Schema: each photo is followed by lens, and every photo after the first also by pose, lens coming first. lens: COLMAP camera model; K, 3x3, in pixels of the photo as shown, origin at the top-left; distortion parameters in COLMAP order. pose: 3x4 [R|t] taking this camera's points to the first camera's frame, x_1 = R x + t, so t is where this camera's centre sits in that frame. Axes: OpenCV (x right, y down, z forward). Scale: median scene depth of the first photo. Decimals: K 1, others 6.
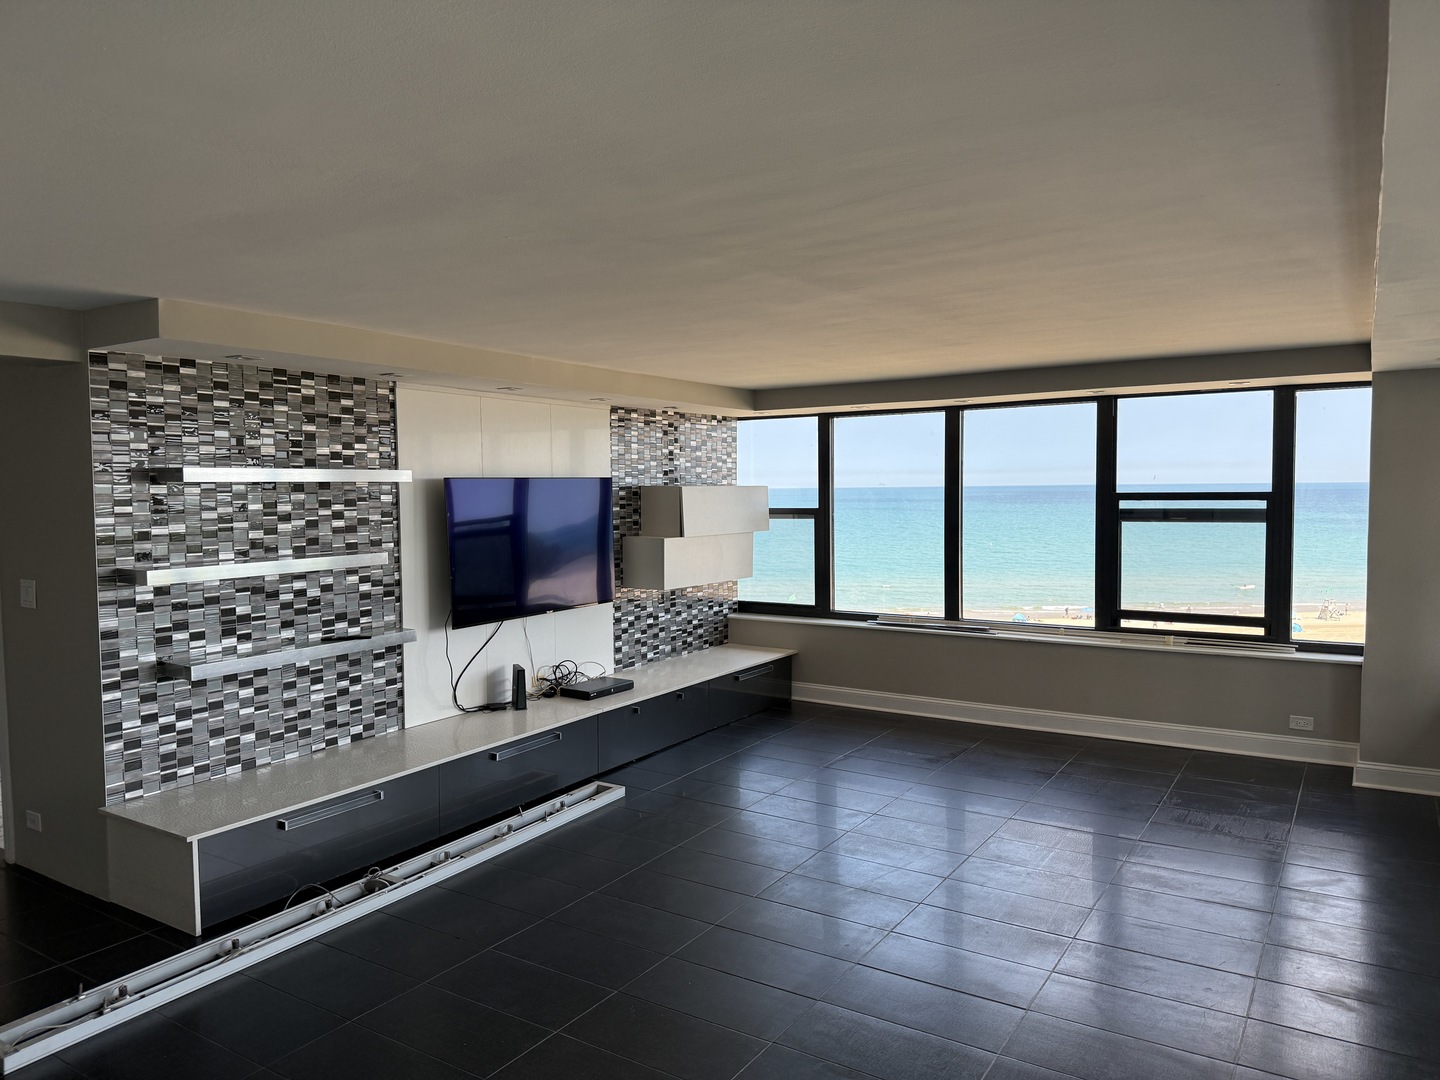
lens RADIAL K [[1006.4, 0, 720.0], [0, 1006.4, 540.0], [0, 0, 1]] dist [-0.001833, -0.000480]
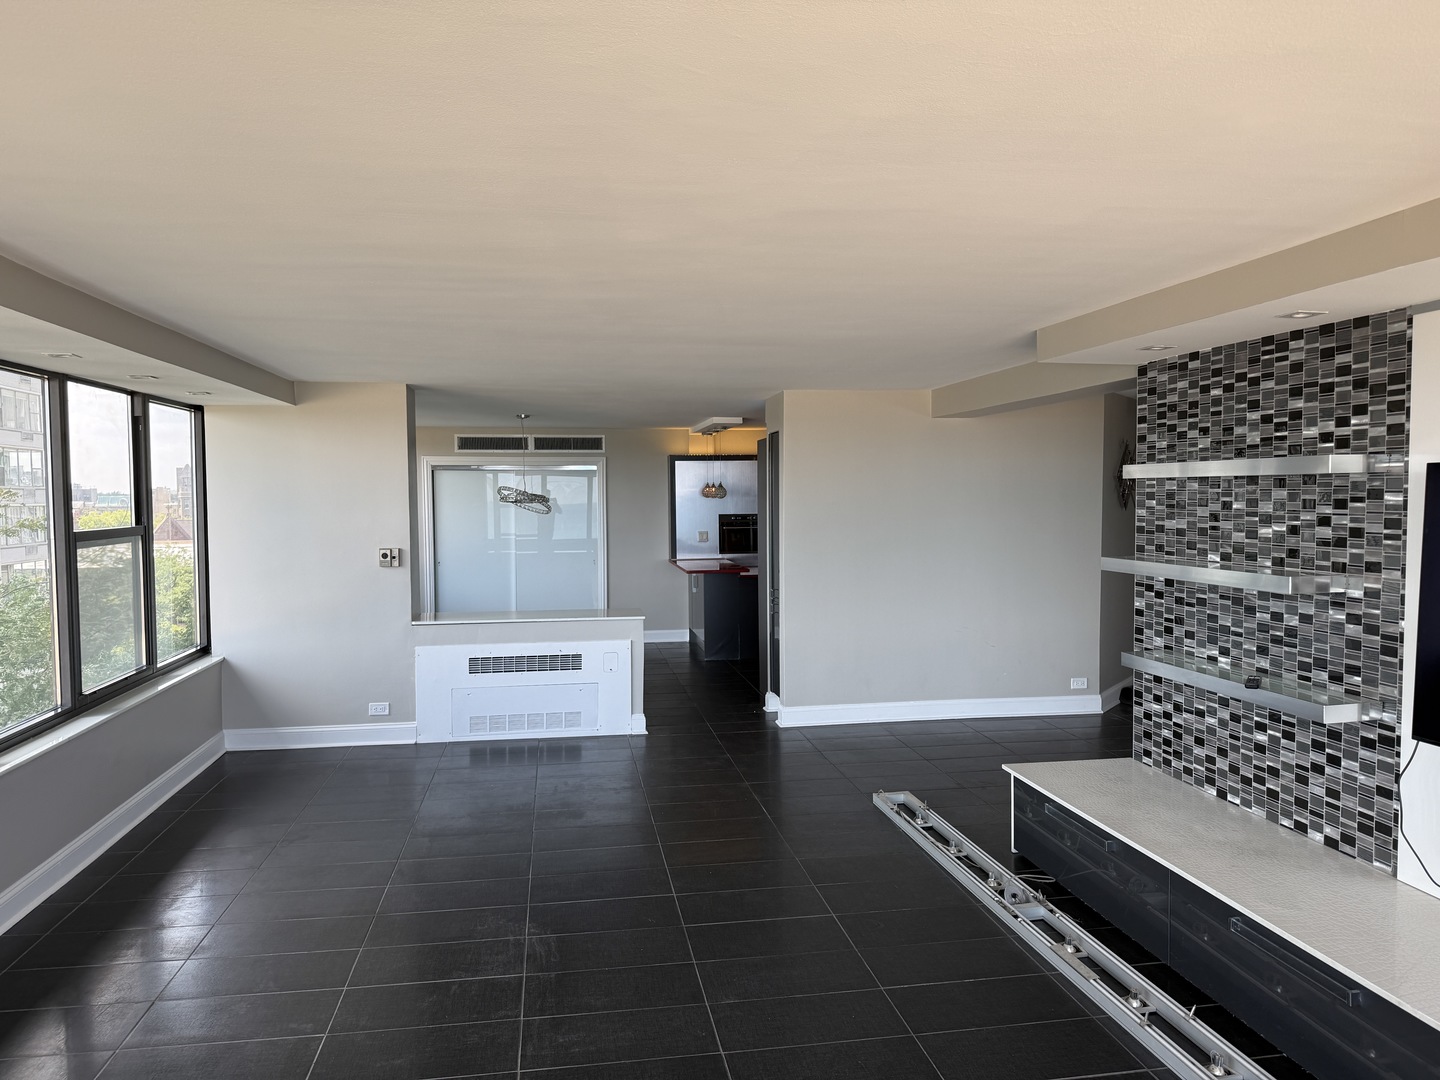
lens RADIAL K [[1006.4, 0, 720.0], [0, 1006.4, 540.0], [0, 0, 1]] dist [-0.001833, -0.000480]
pose [[-0.740894, 0.039083, -0.670483, 0.430955], [-0.029501, 0.995448, 0.090625, -0.065336], [0.670973, 0.086923, -0.736369, 1.282842]]
